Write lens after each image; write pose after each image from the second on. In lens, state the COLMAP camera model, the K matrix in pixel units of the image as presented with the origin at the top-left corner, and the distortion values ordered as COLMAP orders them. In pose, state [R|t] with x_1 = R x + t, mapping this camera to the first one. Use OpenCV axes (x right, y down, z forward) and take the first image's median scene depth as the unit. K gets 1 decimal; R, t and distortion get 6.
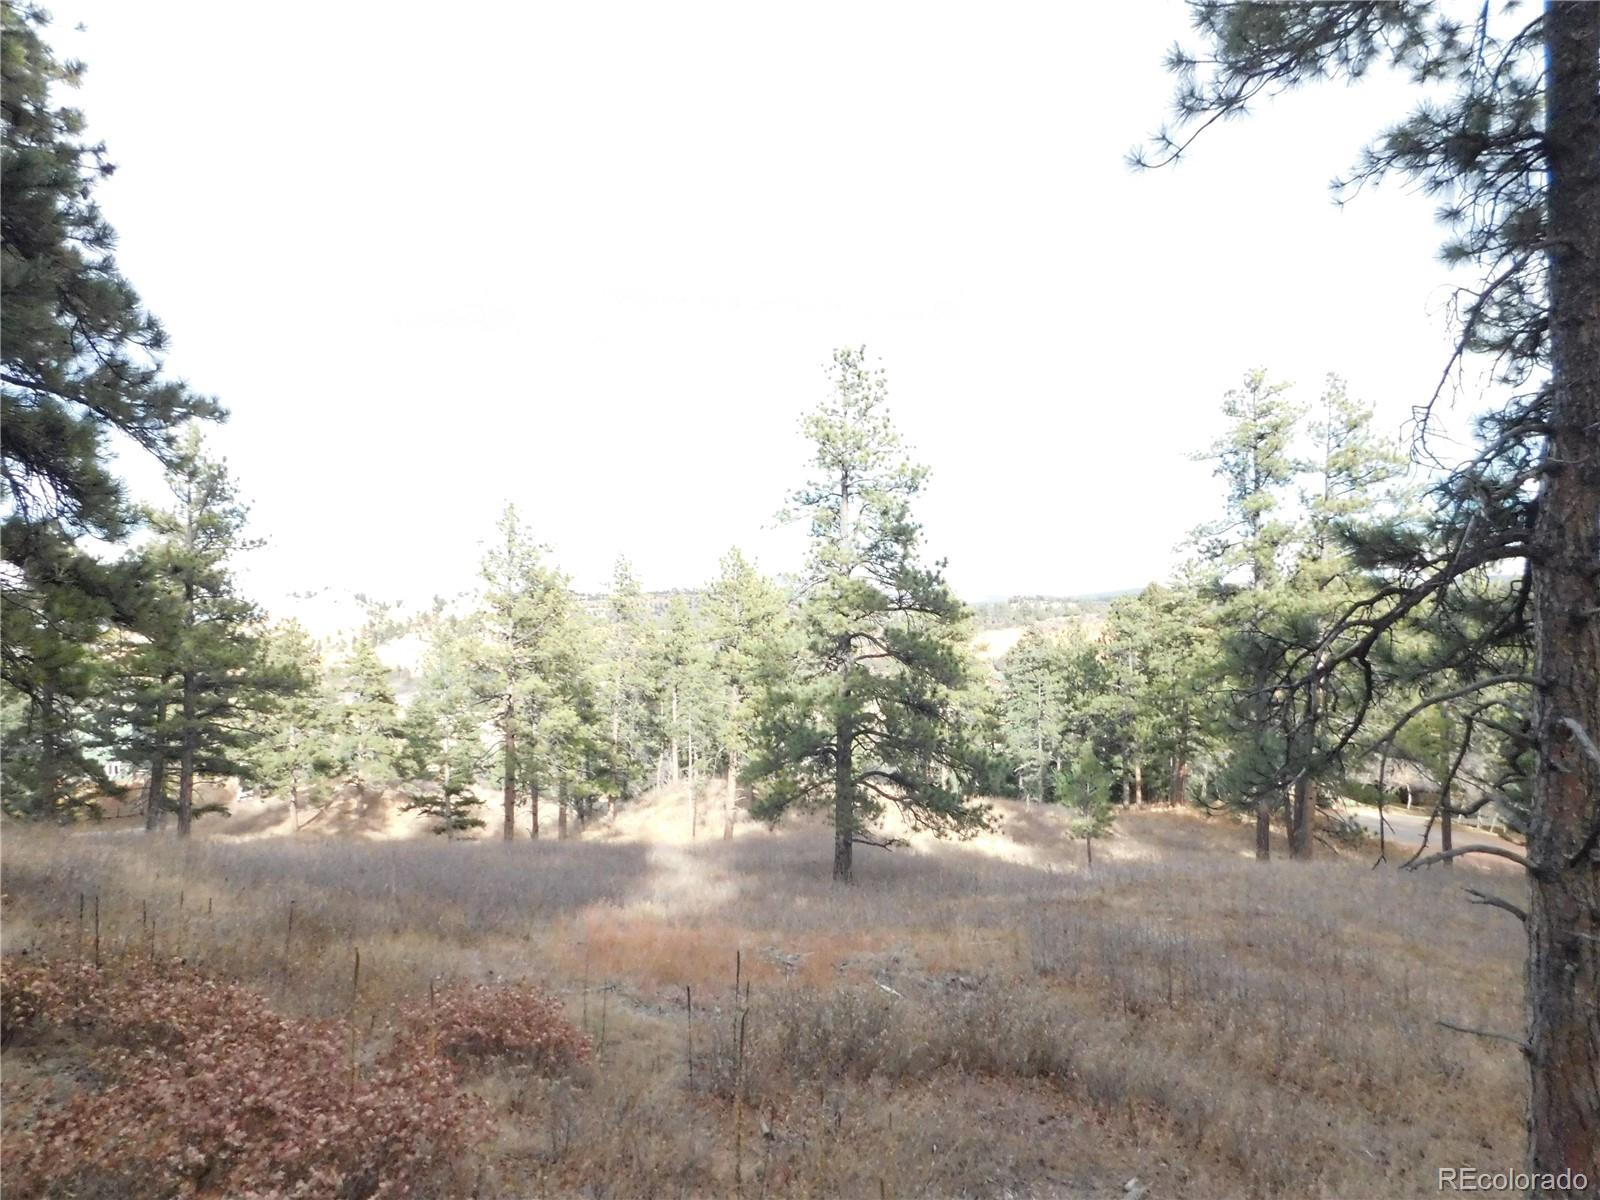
lens RADIAL K [[1064.8, 0, 798.6], [0, 1064.8, 601.5], [0, 0, 1]] dist [-0.060892, 0.049554]
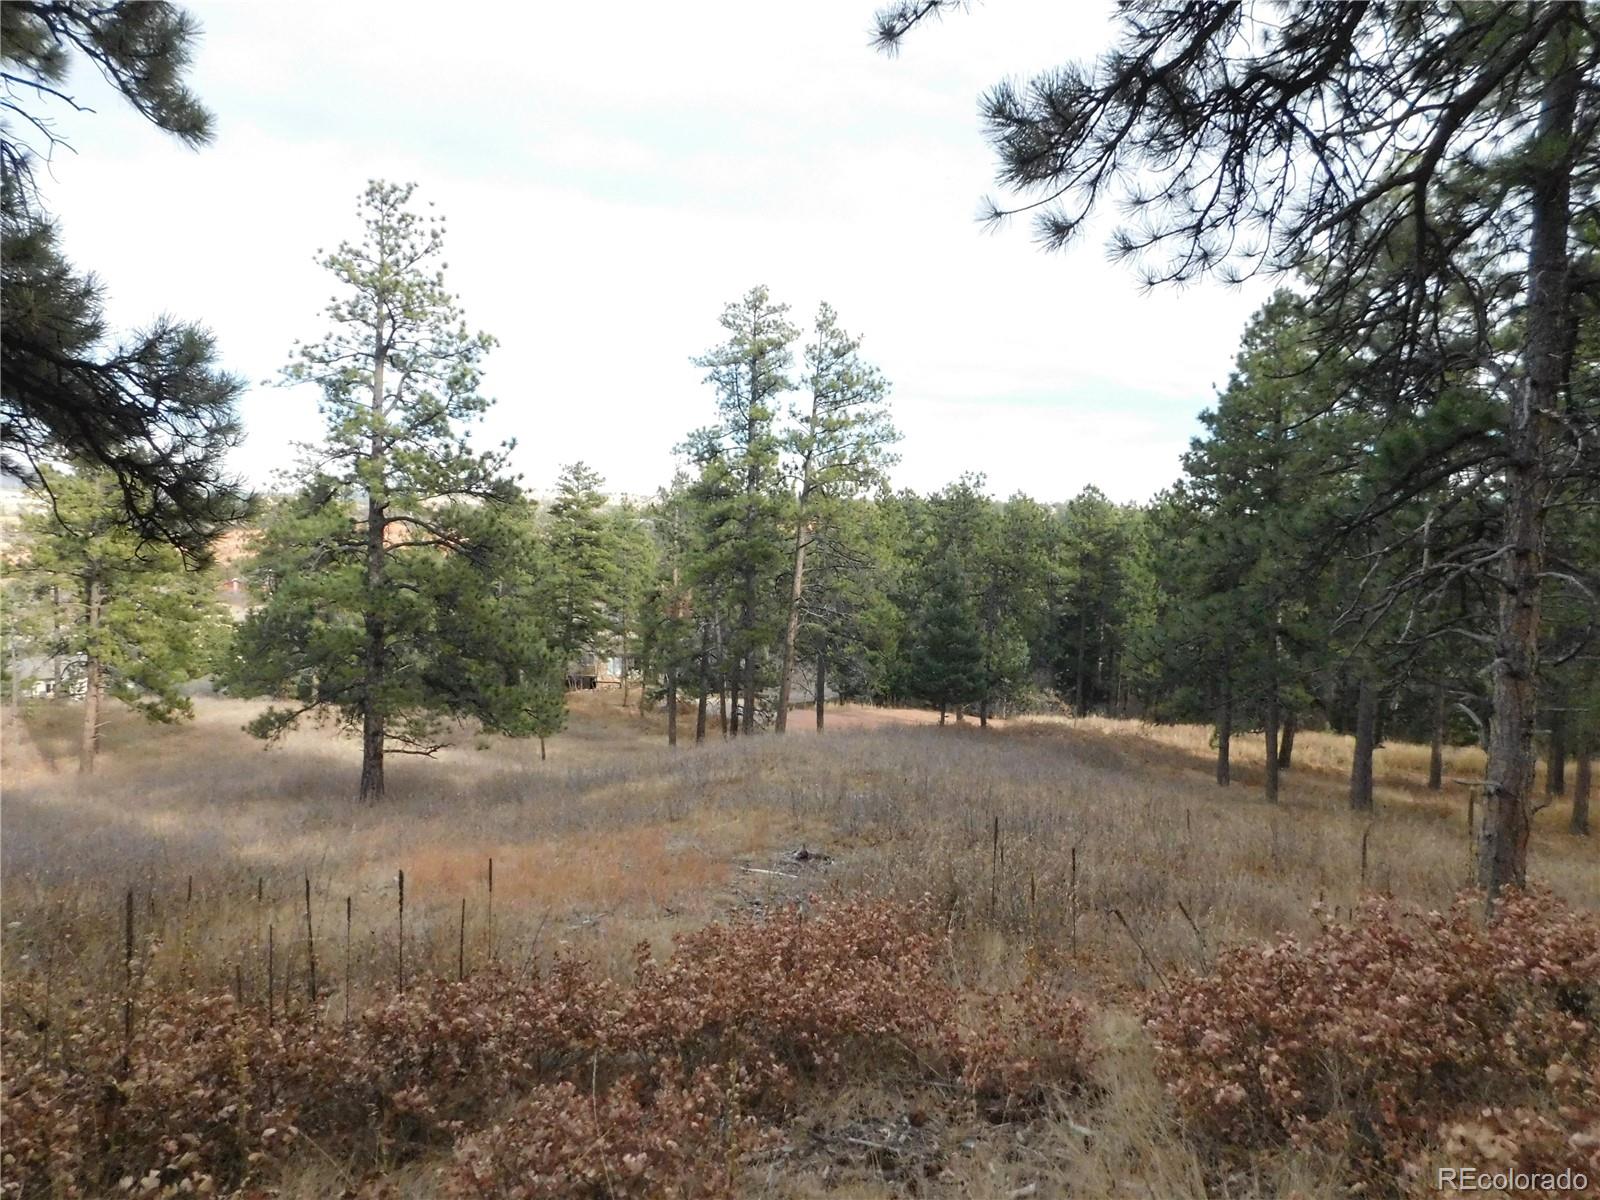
lens RADIAL K [[1064.8, 0, 809.4], [0, 1064.8, 600.1], [0, 0, 1]] dist [-0.060892, 0.049554]
pose [[0.772651, -0.008727, 0.634772, -0.222839], [-0.046588, 0.996430, 0.070406, 0.019566], [-0.633120, -0.083972, 0.769485, 0.105509]]
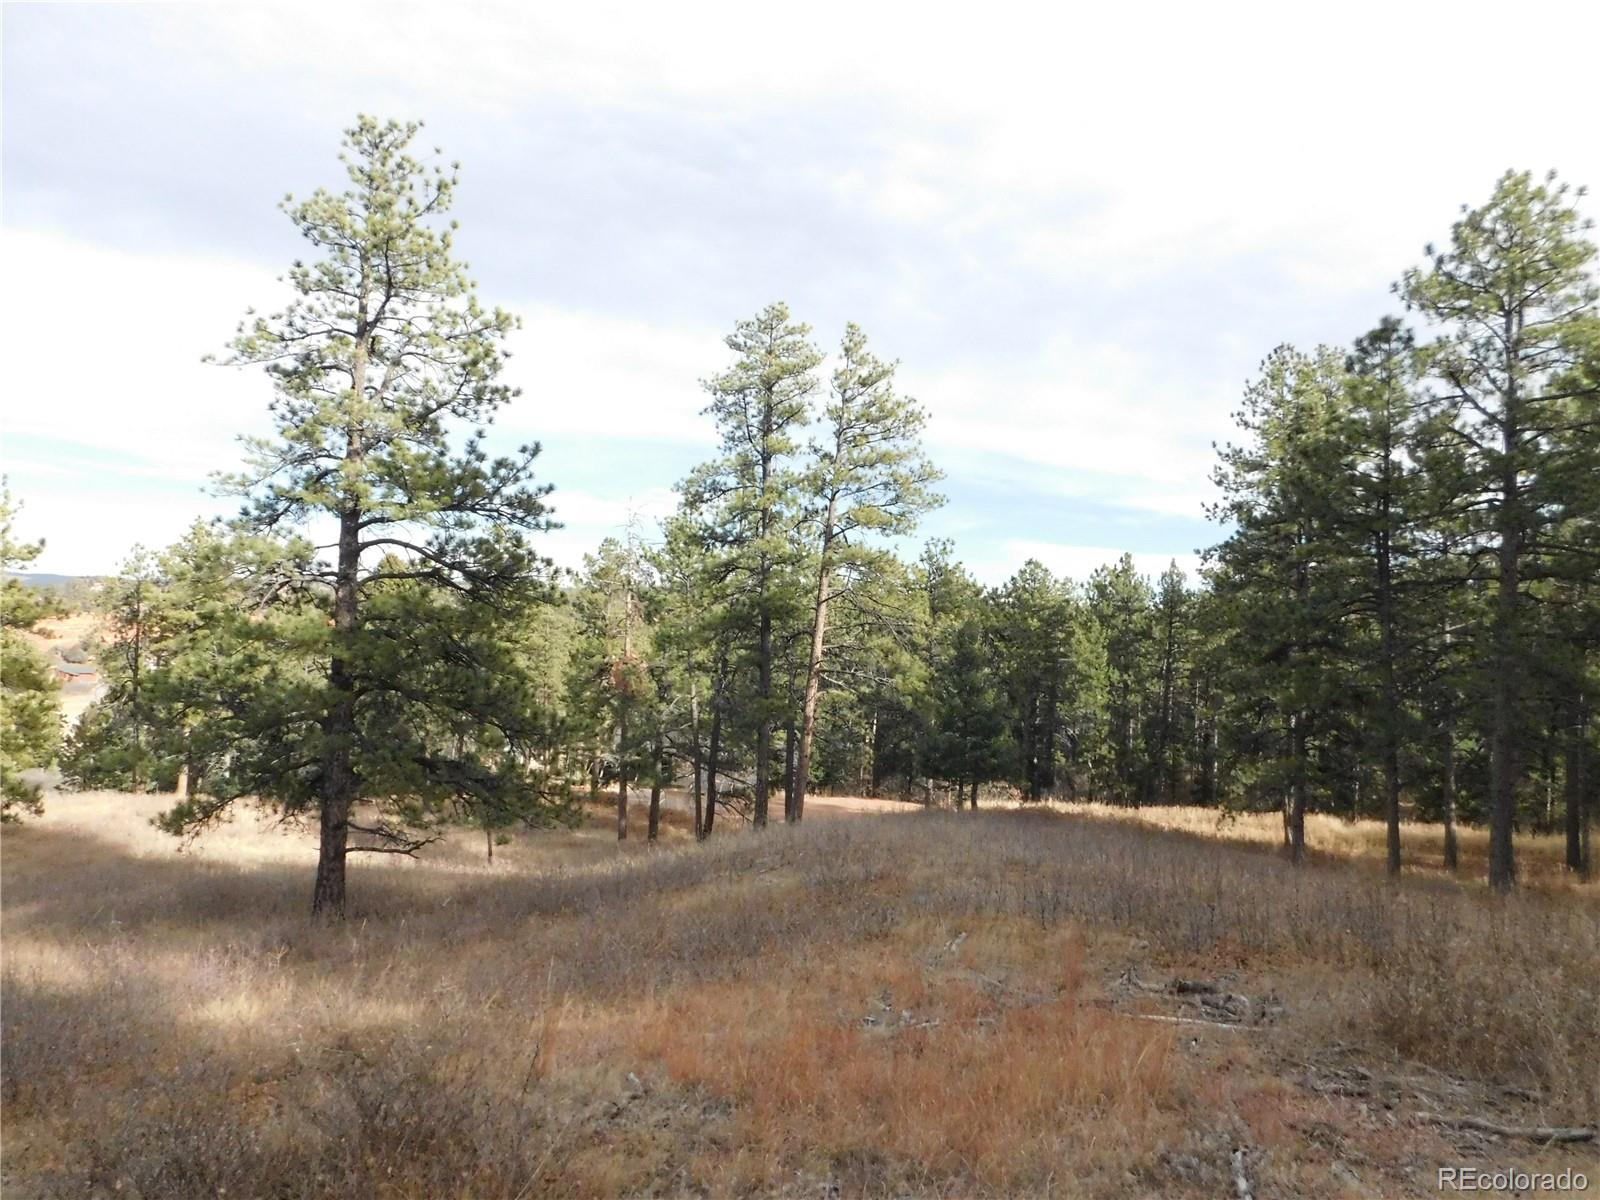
lens RADIAL K [[1064.8, 0, 807.7], [0, 1064.8, 599.7], [0, 0, 1]] dist [-0.060892, 0.049554]
pose [[0.683365, 0.053540, 0.728111, -0.230673], [-0.053735, 0.998291, -0.022974, 0.064611], [-0.728096, -0.023426, 0.685074, 0.327538]]
